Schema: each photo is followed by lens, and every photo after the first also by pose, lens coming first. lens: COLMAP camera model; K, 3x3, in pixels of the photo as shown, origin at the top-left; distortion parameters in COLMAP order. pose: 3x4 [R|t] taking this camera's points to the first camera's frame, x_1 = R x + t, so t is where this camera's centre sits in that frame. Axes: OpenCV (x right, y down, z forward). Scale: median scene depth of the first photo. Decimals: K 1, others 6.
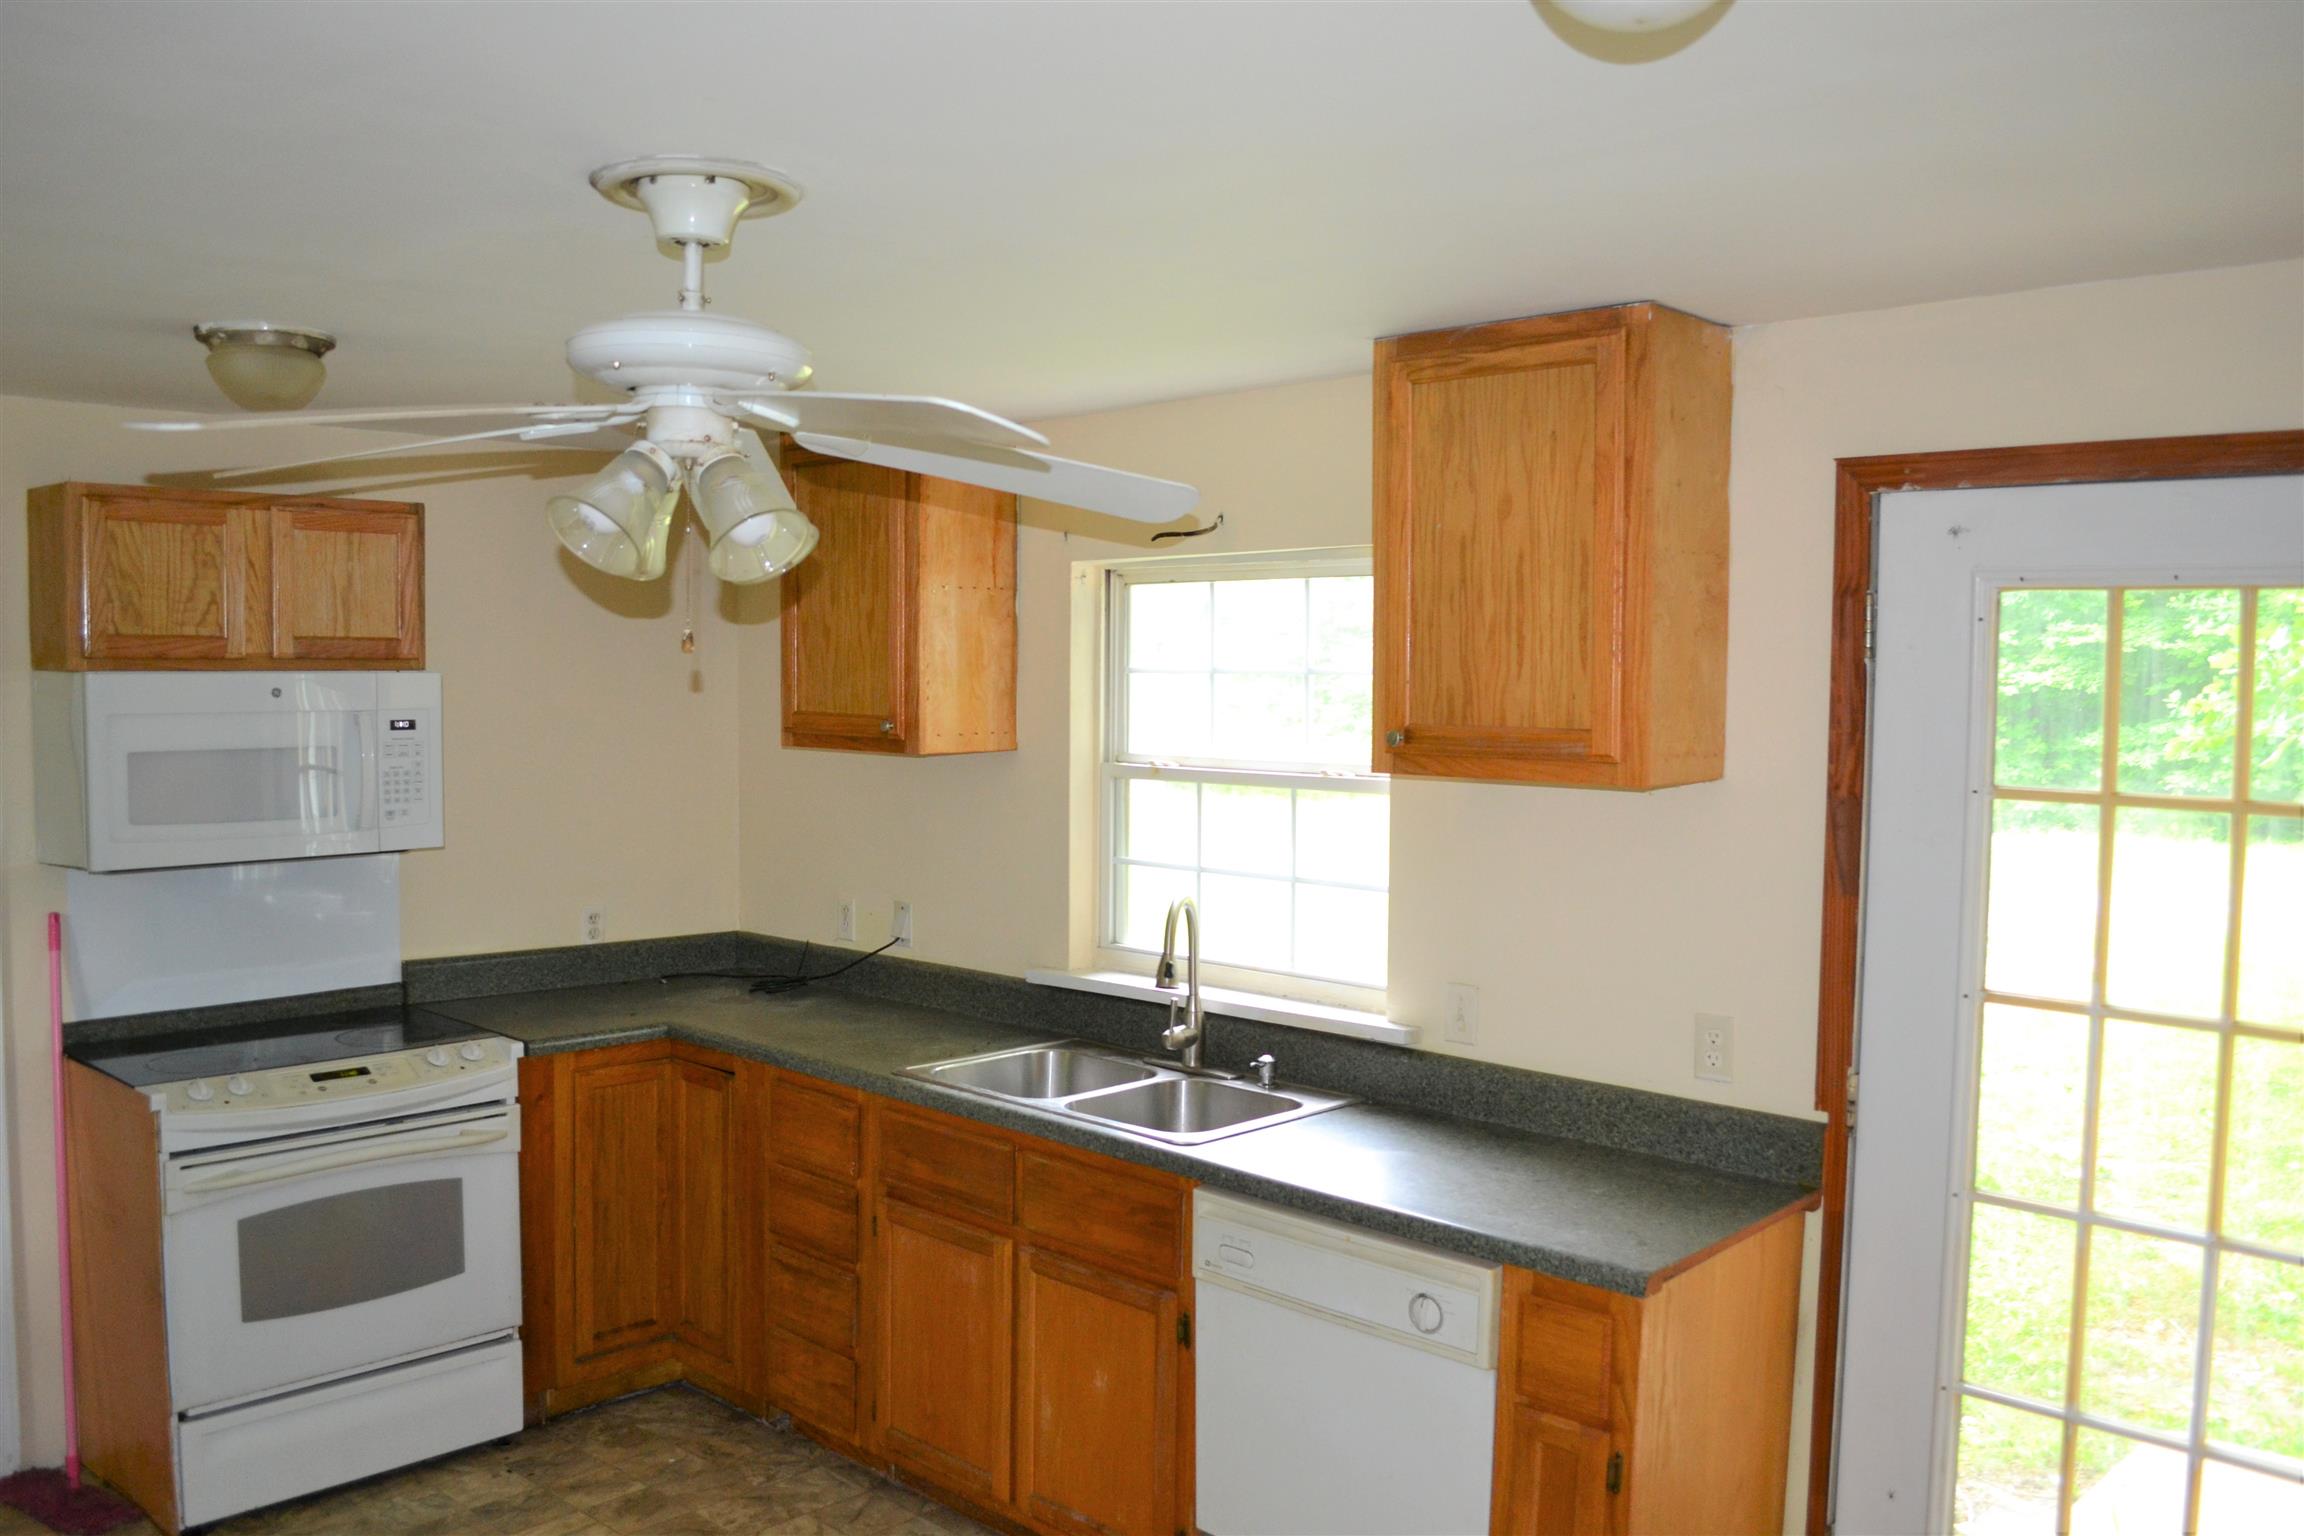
lens RADIAL K [[1845.8, 0, 1148.8], [0, 1845.8, 773.2], [0, 0, 1]] dist [-0.073981, -0.000330]
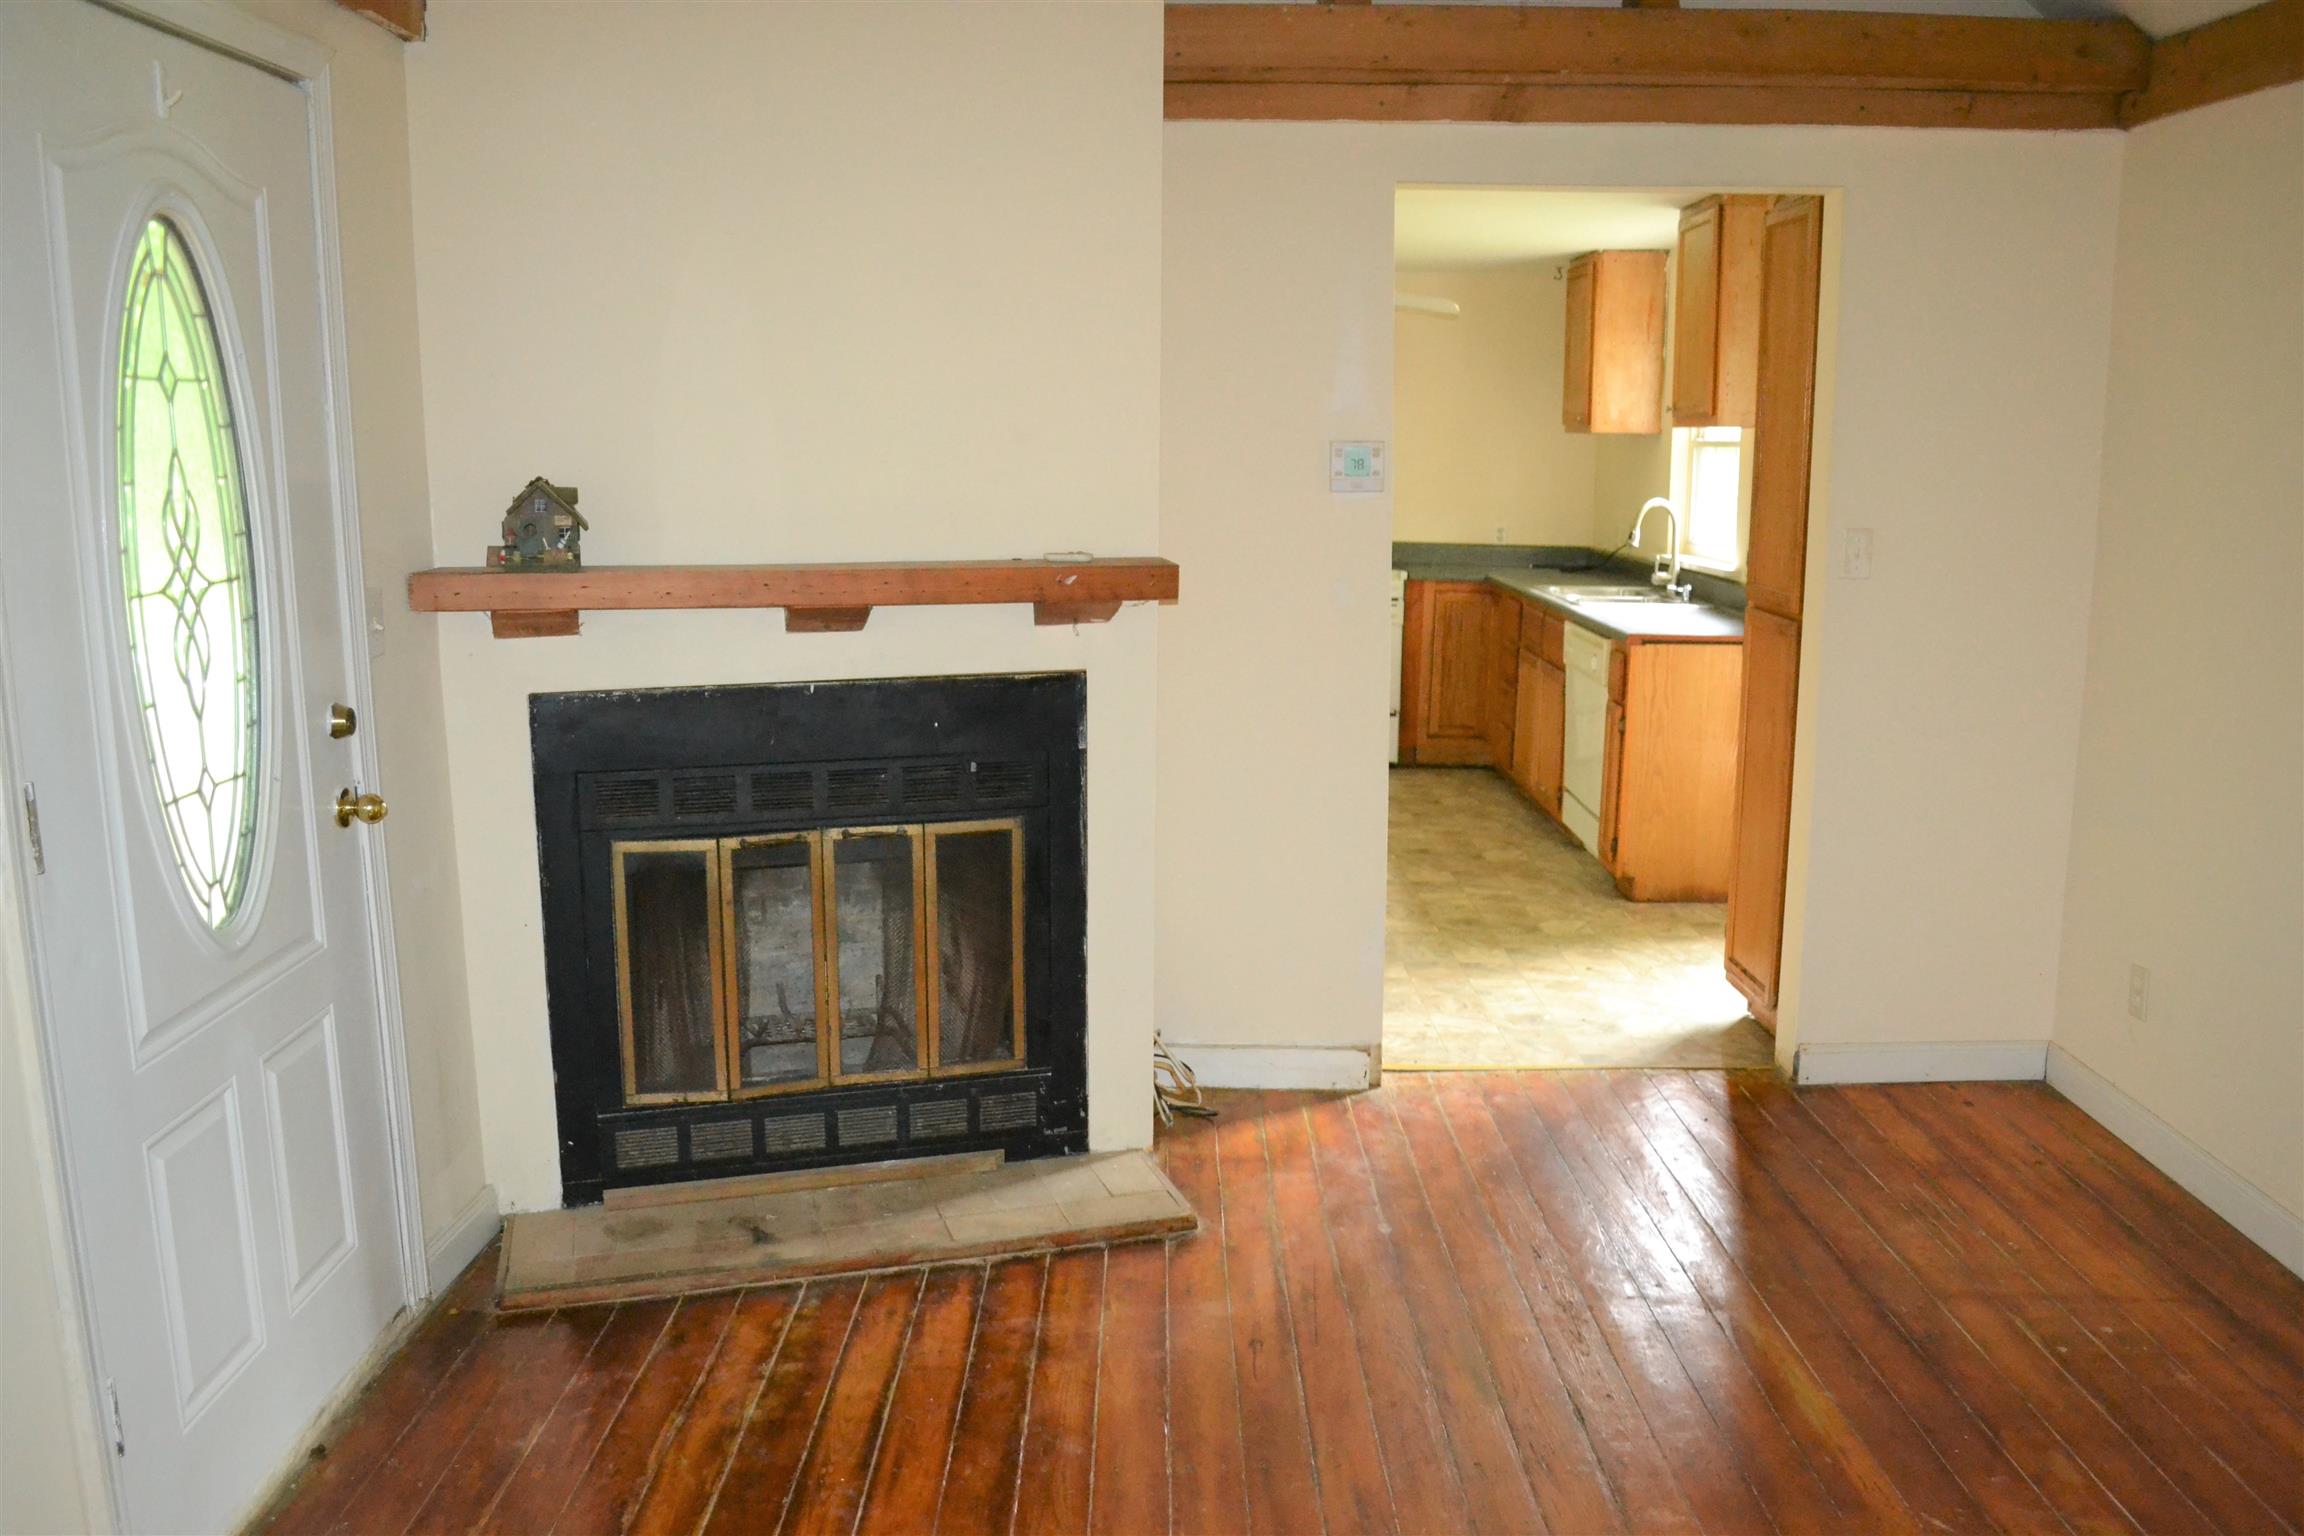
lens RADIAL K [[1845.8, 0, 1153.5], [0, 1845.8, 768.9], [0, 0, 1]] dist [-0.073981, -0.000330]
pose [[0.688446, 0.124321, -0.714554, 0.996022], [-0.039933, 0.990203, 0.133806, 0.101934], [0.724188, -0.063584, 0.686665, -0.668638]]
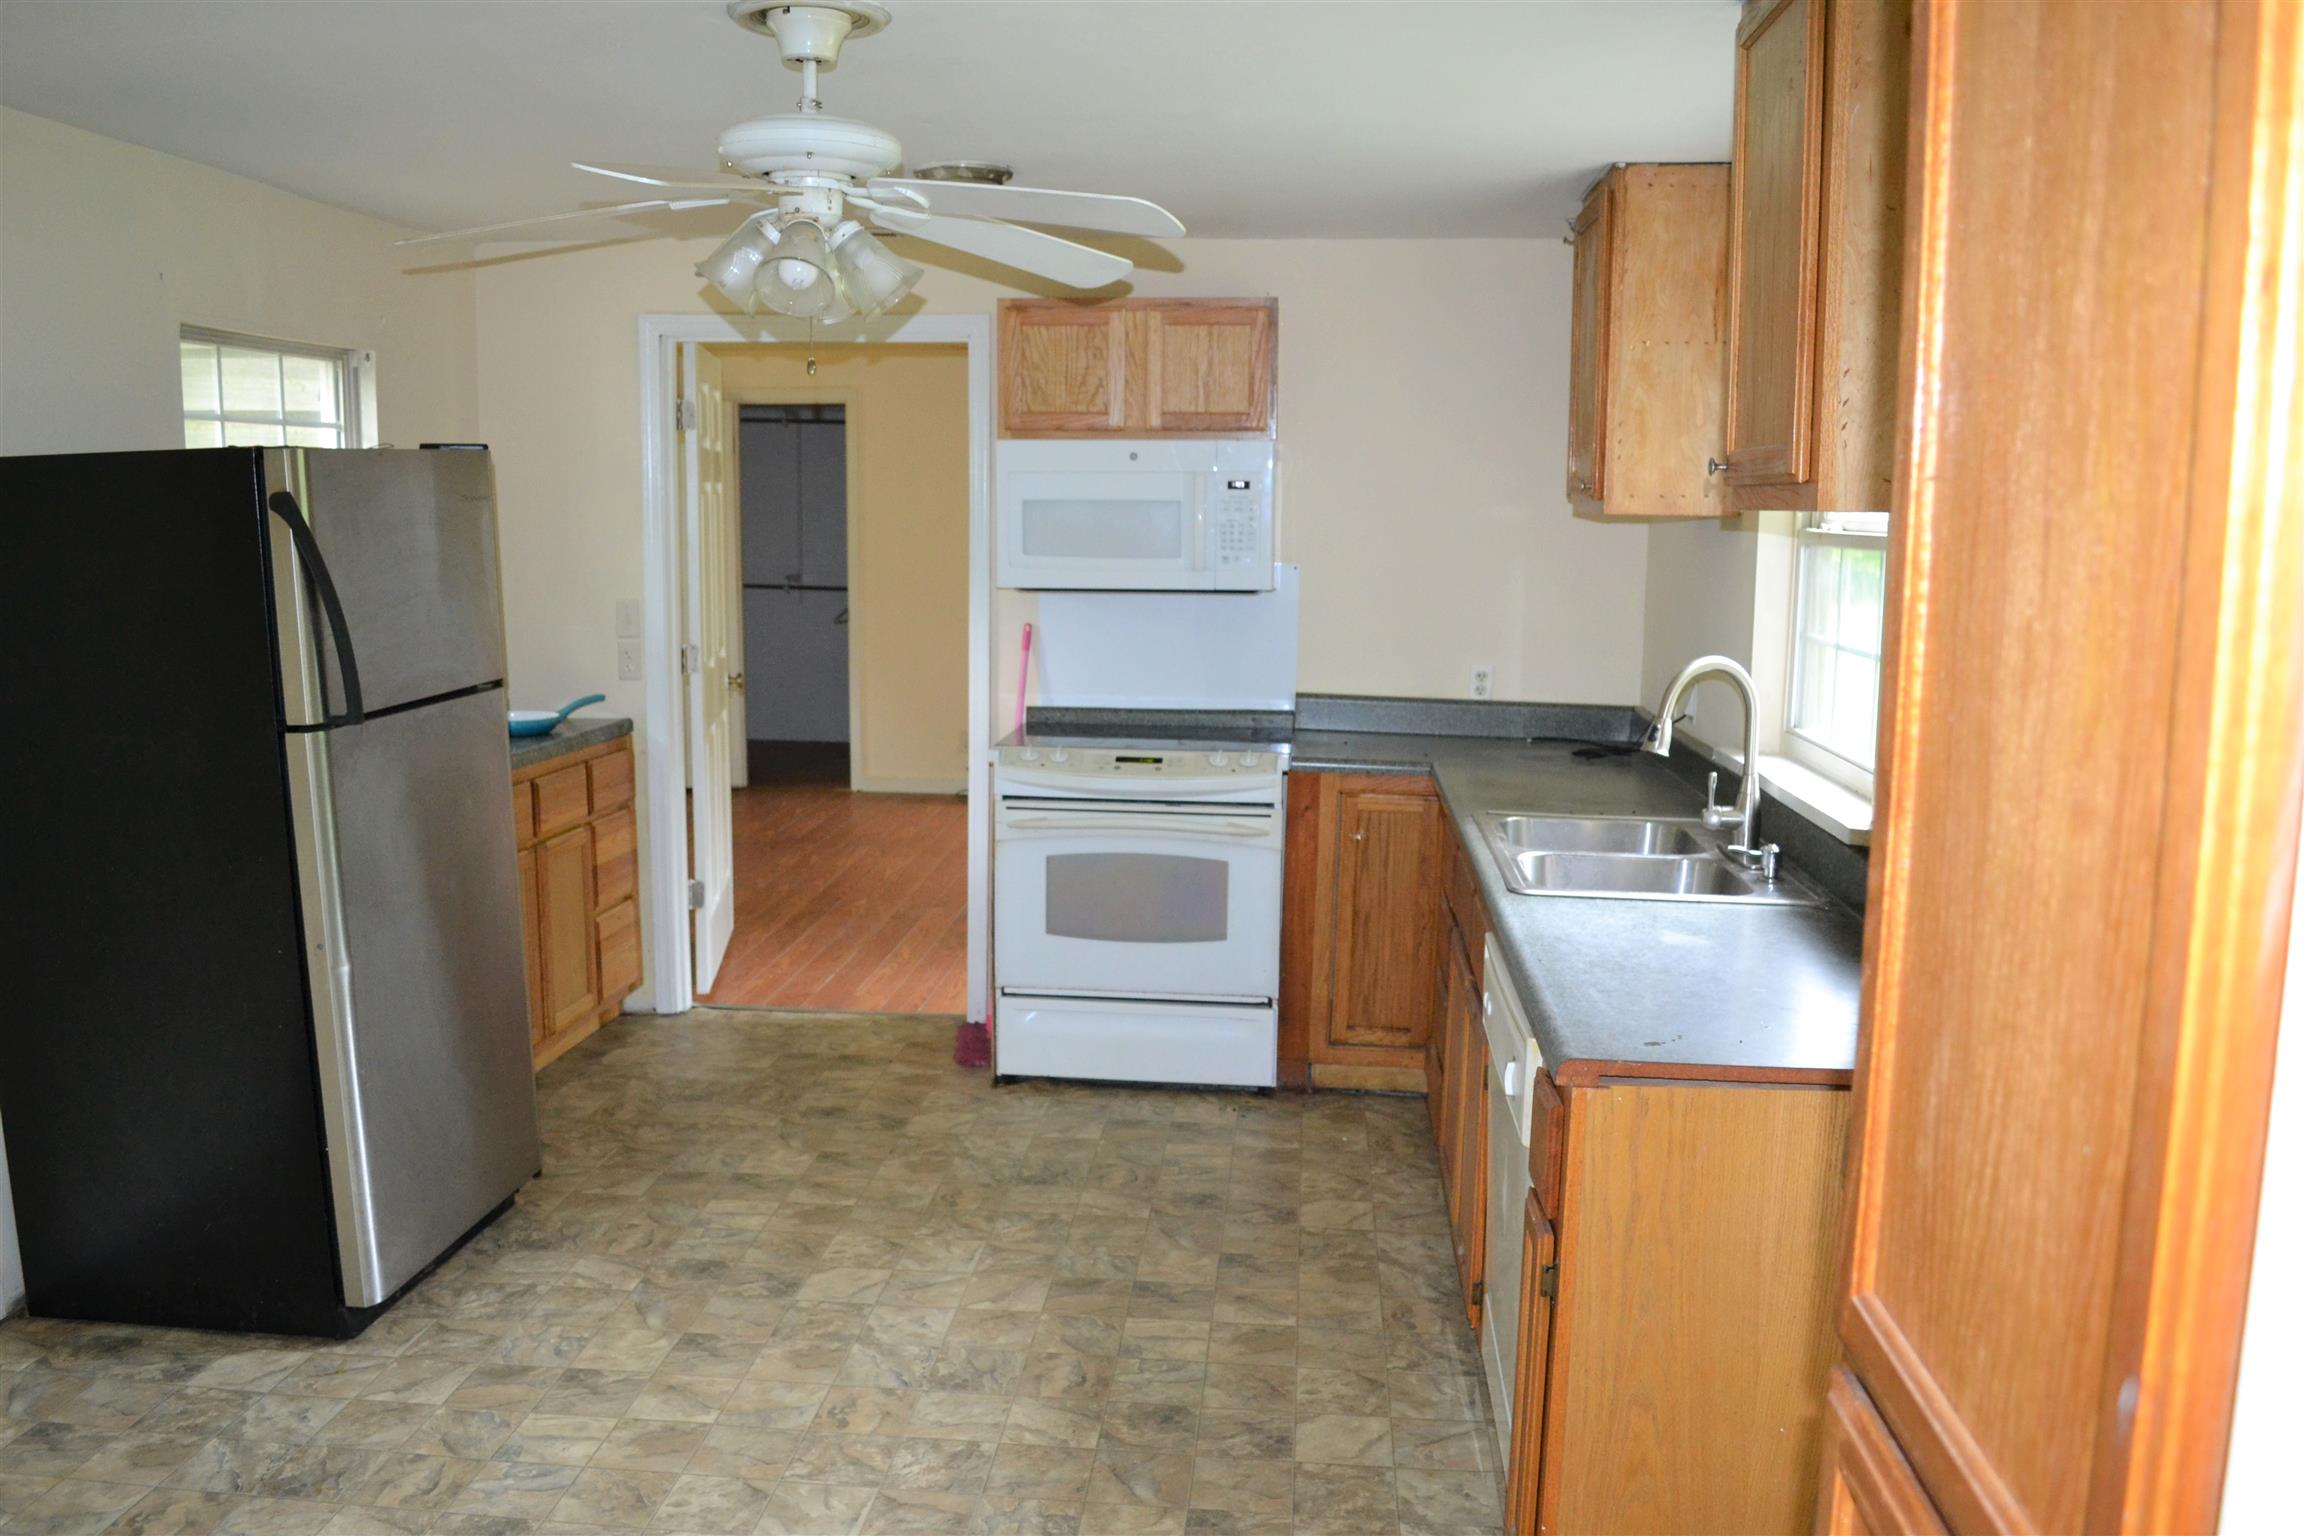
lens RADIAL K [[1845.8, 0, 1148.7], [0, 1845.8, 761.4], [0, 0, 1]] dist [-0.073981, -0.000330]
pose [[0.619677, 0.109726, -0.777149, 0.528335], [-0.051311, 0.993725, 0.099390, 0.037445], [0.783178, -0.021713, 0.621418, 0.199209]]
